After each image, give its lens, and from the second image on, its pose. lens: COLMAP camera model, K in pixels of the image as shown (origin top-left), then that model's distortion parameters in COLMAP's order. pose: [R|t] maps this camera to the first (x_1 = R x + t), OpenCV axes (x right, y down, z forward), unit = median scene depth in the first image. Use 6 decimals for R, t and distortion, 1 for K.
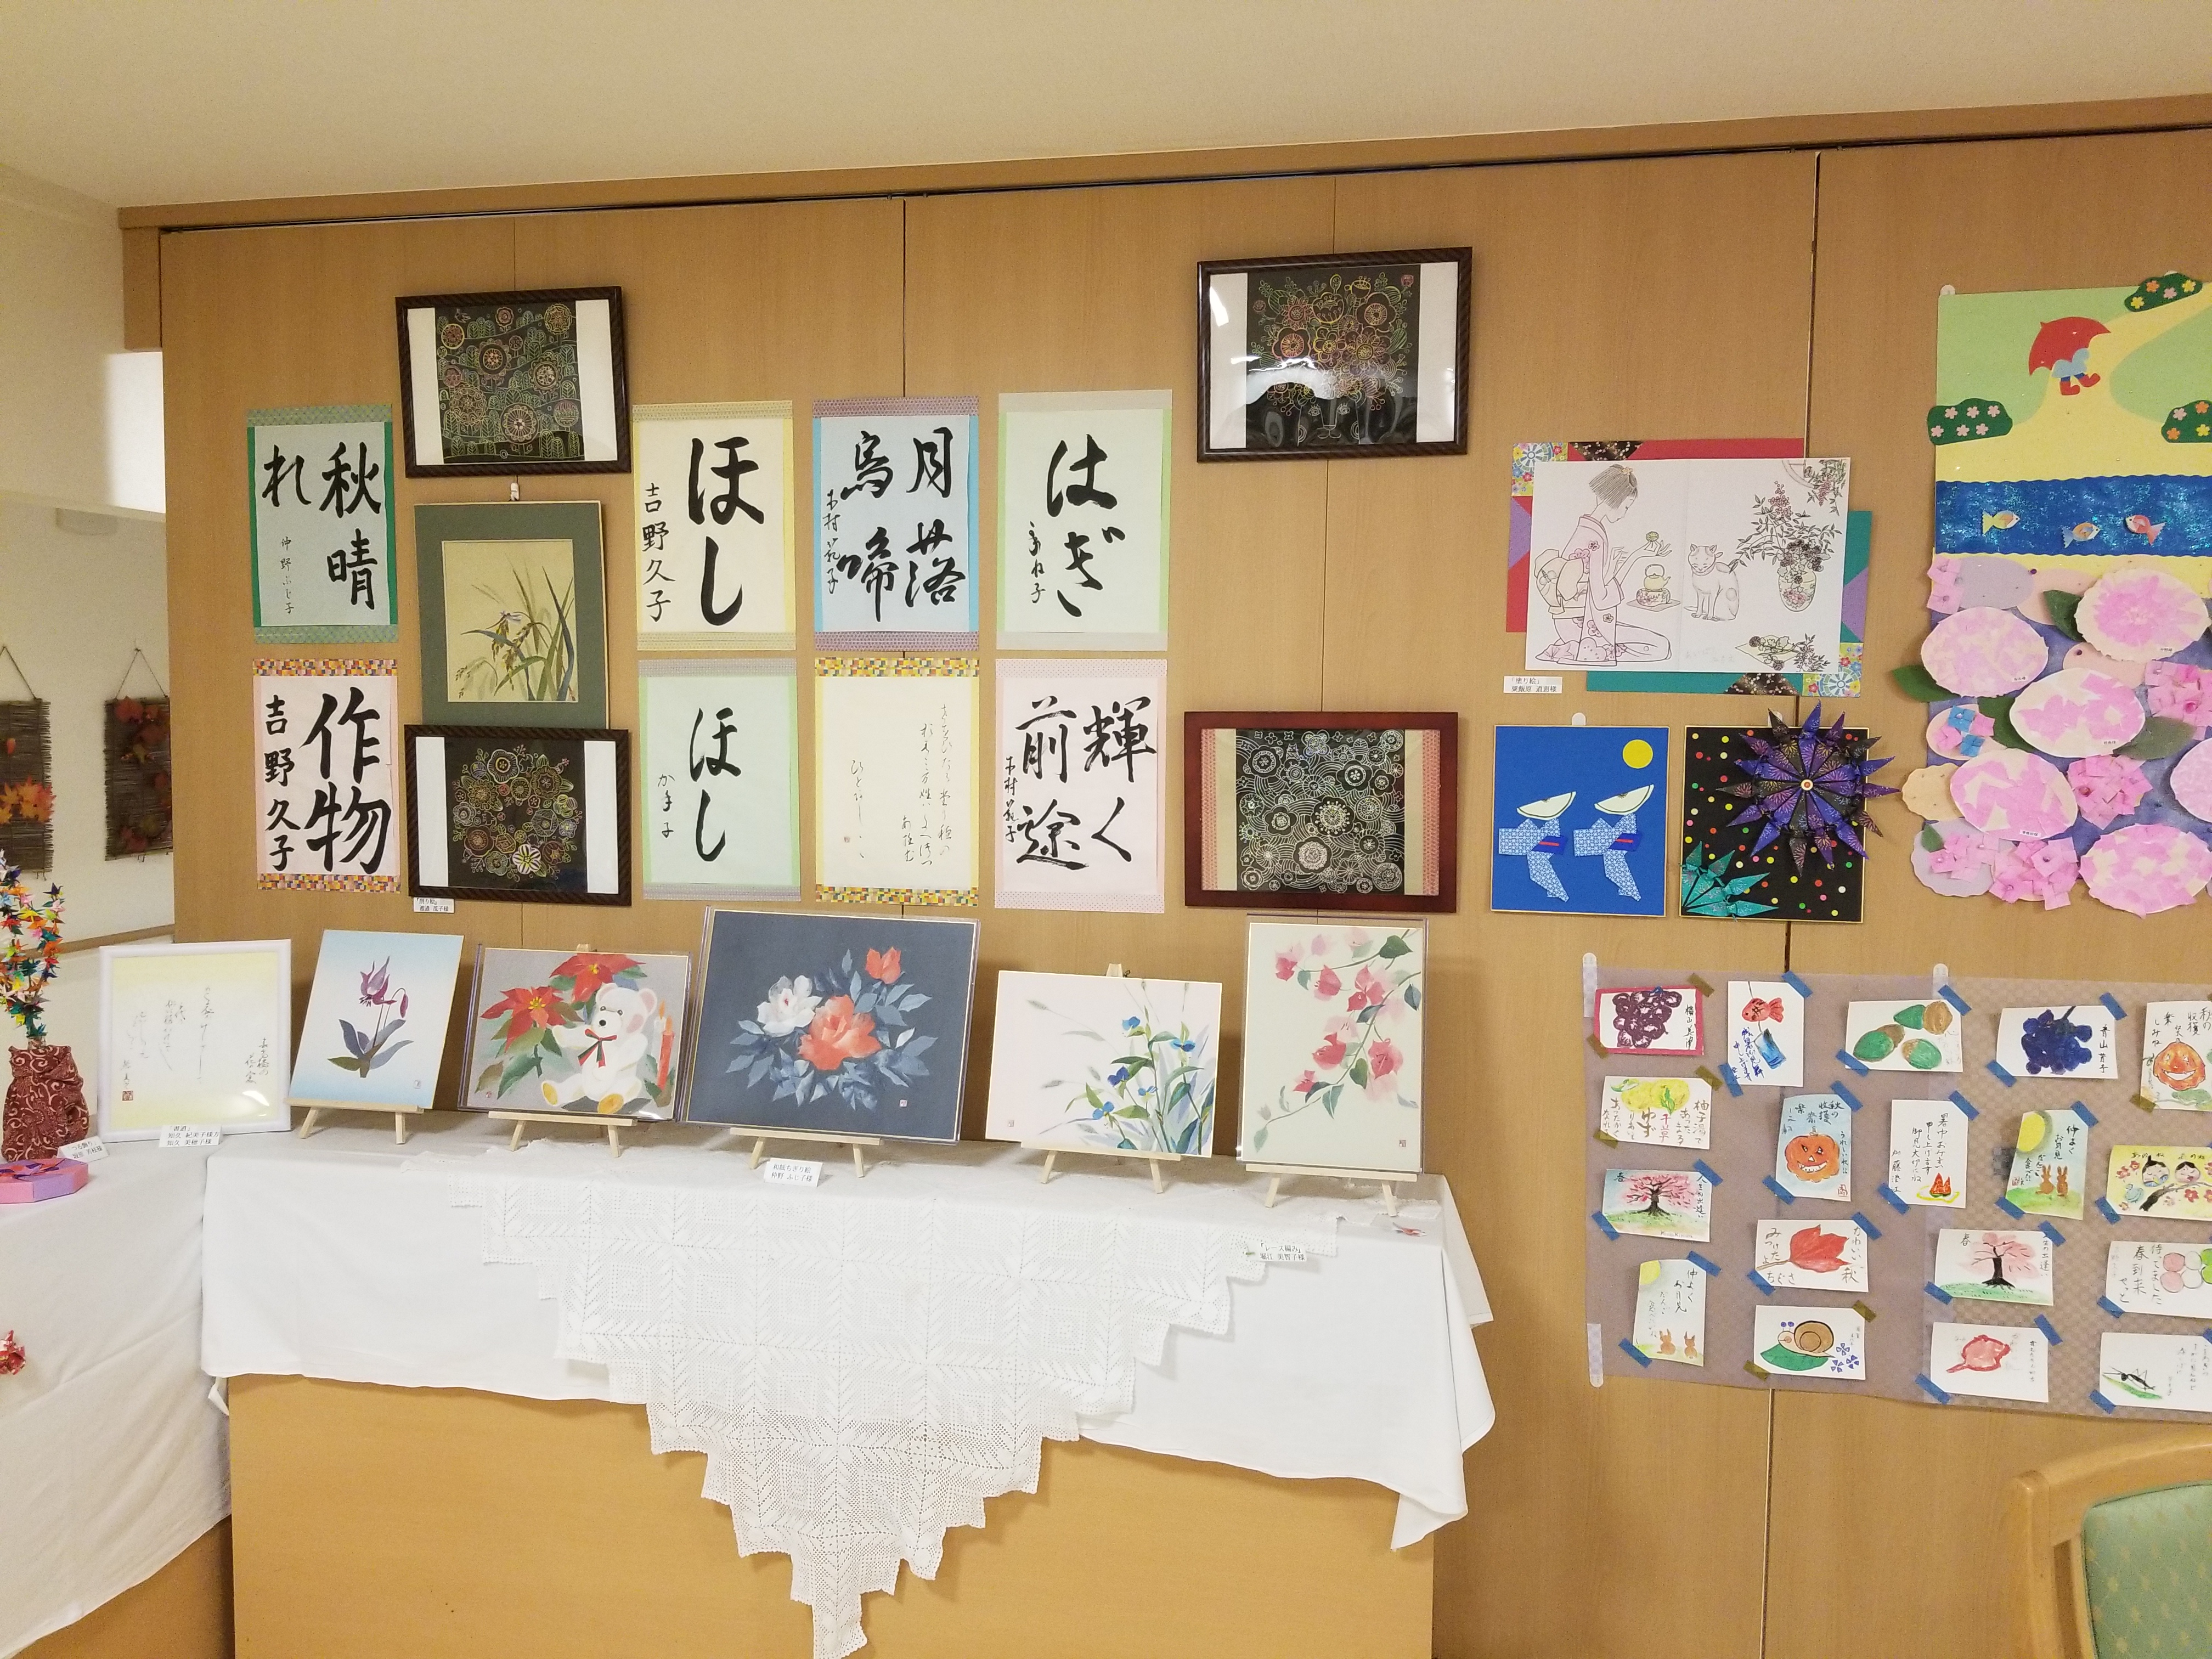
lens RADIAL K [[1691.1, 0, 1113.3], [0, 1691.1, 812.9], [0, 0, 1]] dist [0.064768, -0.102417]
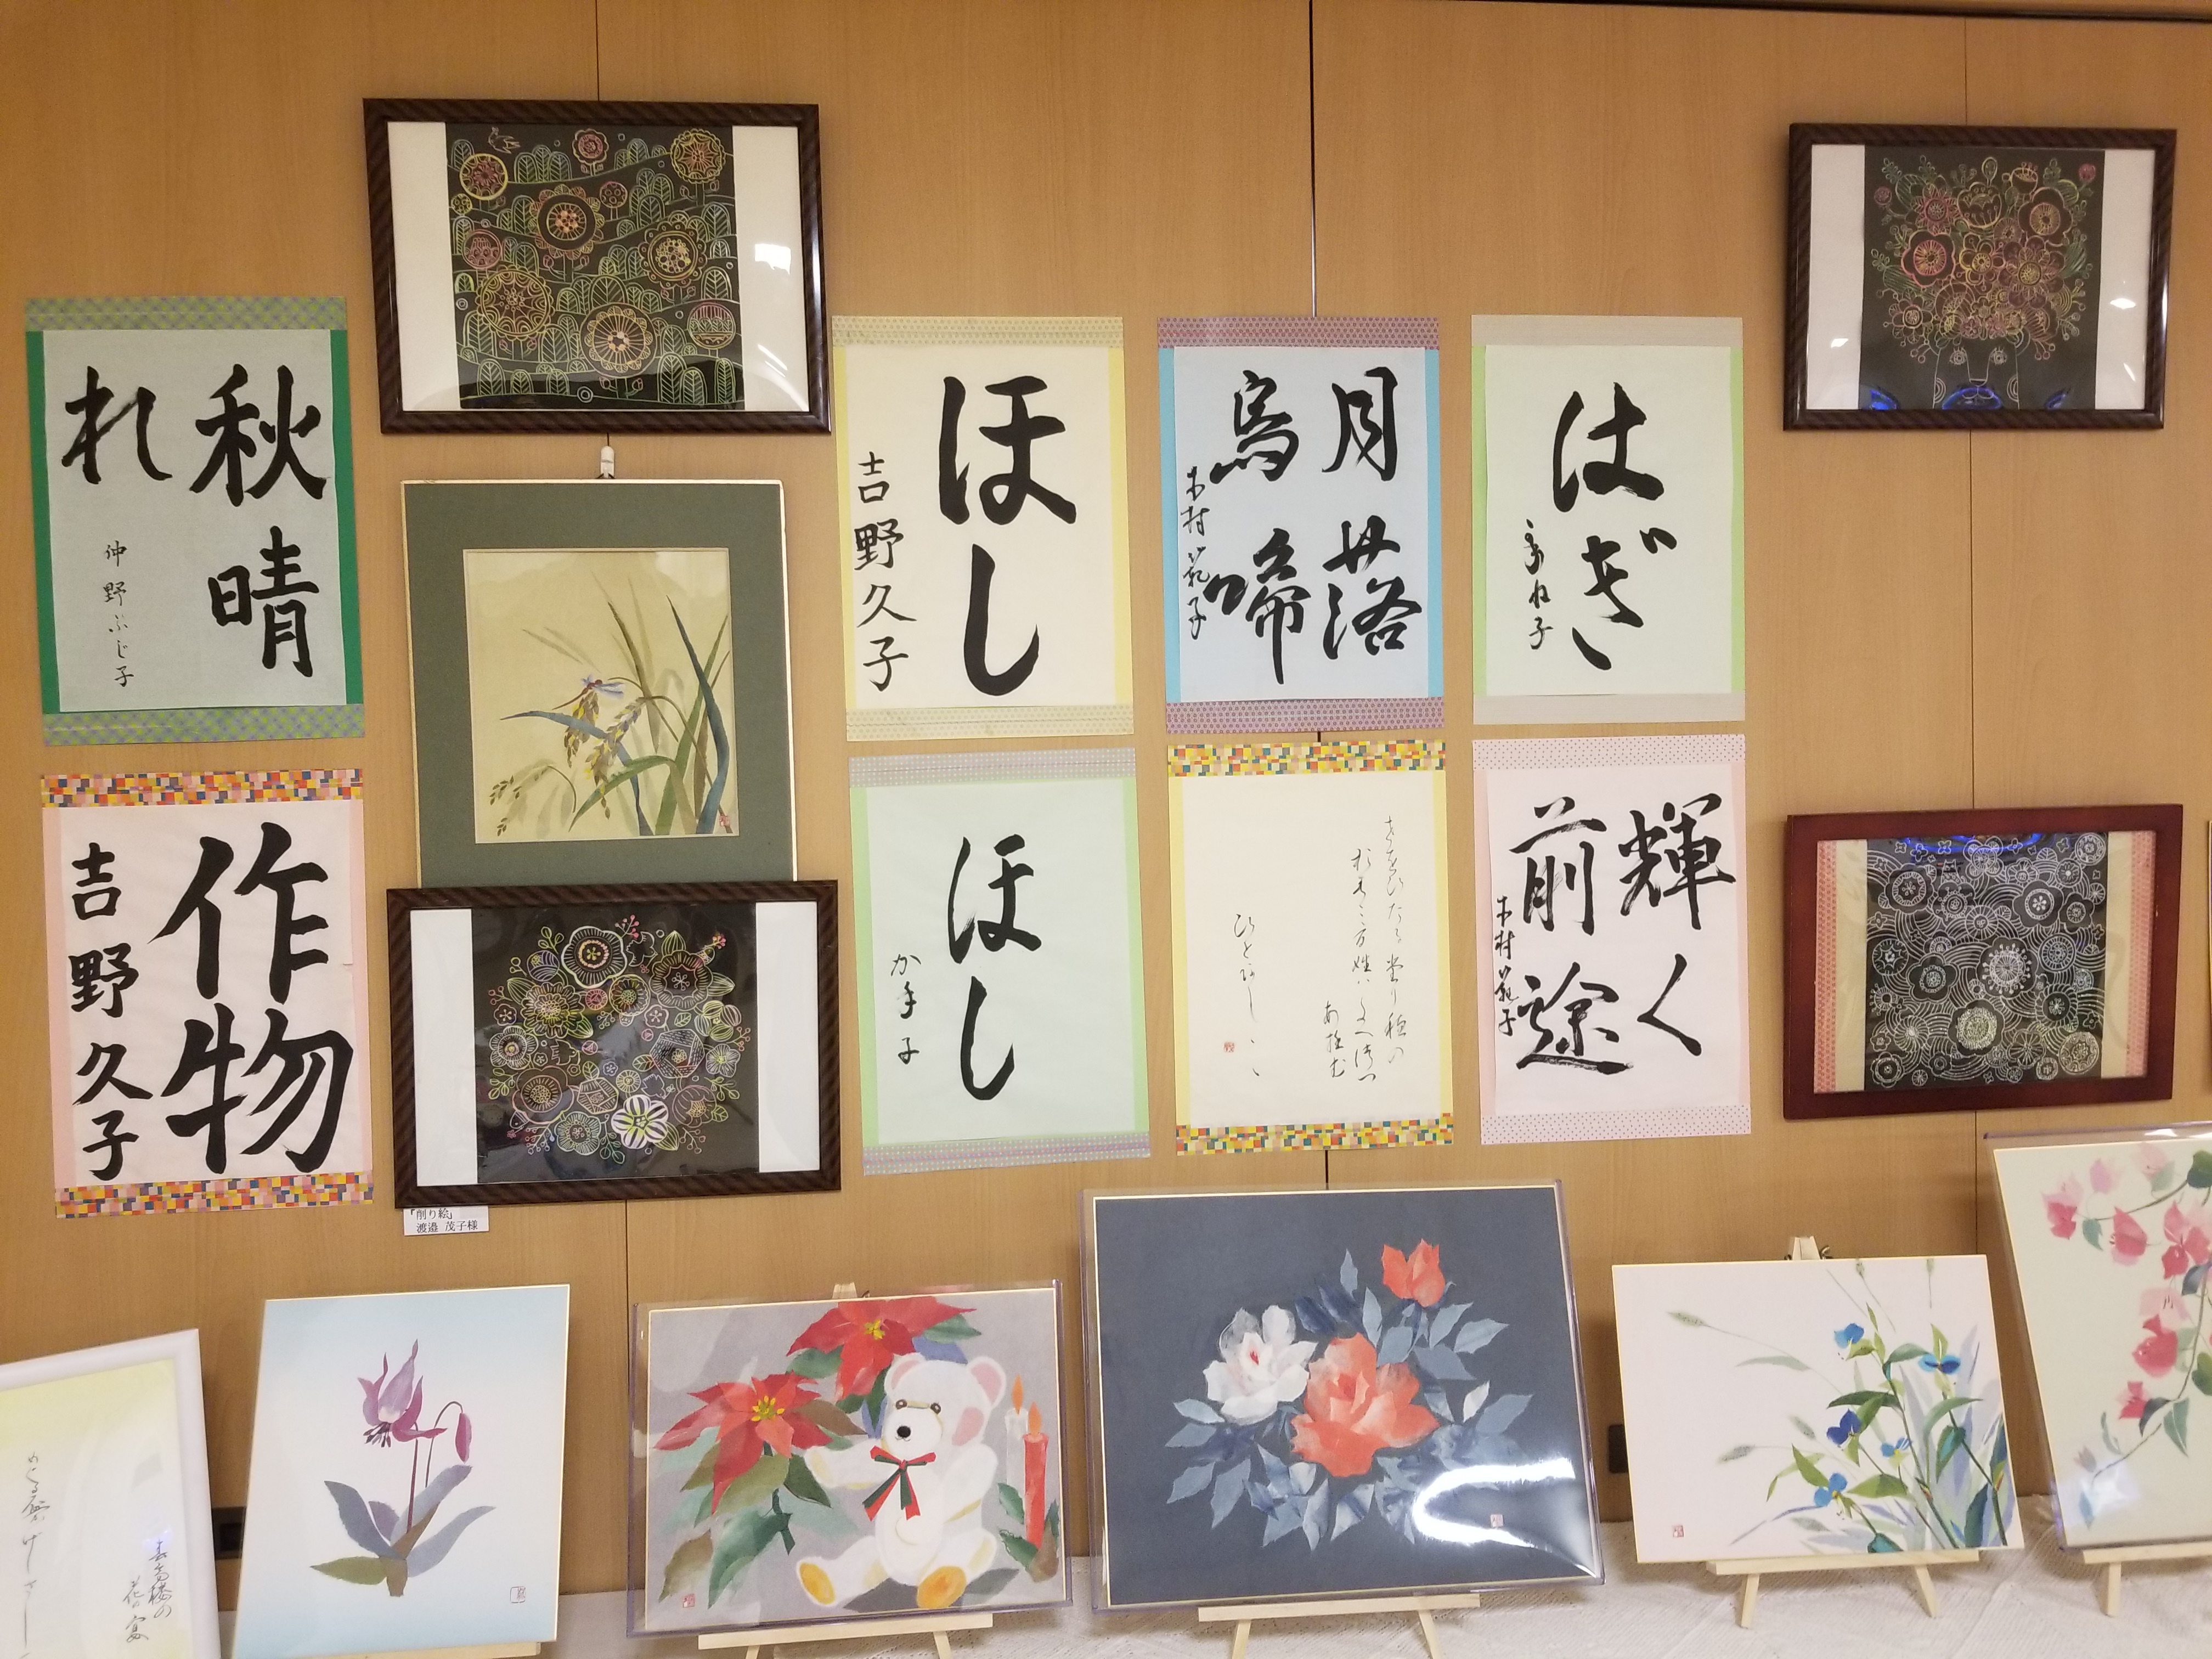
lens RADIAL K [[1730.6, 0, 1075.4], [0, 1730.6, 805.2], [0, 0, 1]] dist [0.064789, -0.100265]
pose [[0.952006, -0.035016, 0.304068, -0.441159], [0.047756, 0.998261, -0.034563, -0.057415], [-0.302329, 0.047426, 0.952023, 0.482298]]
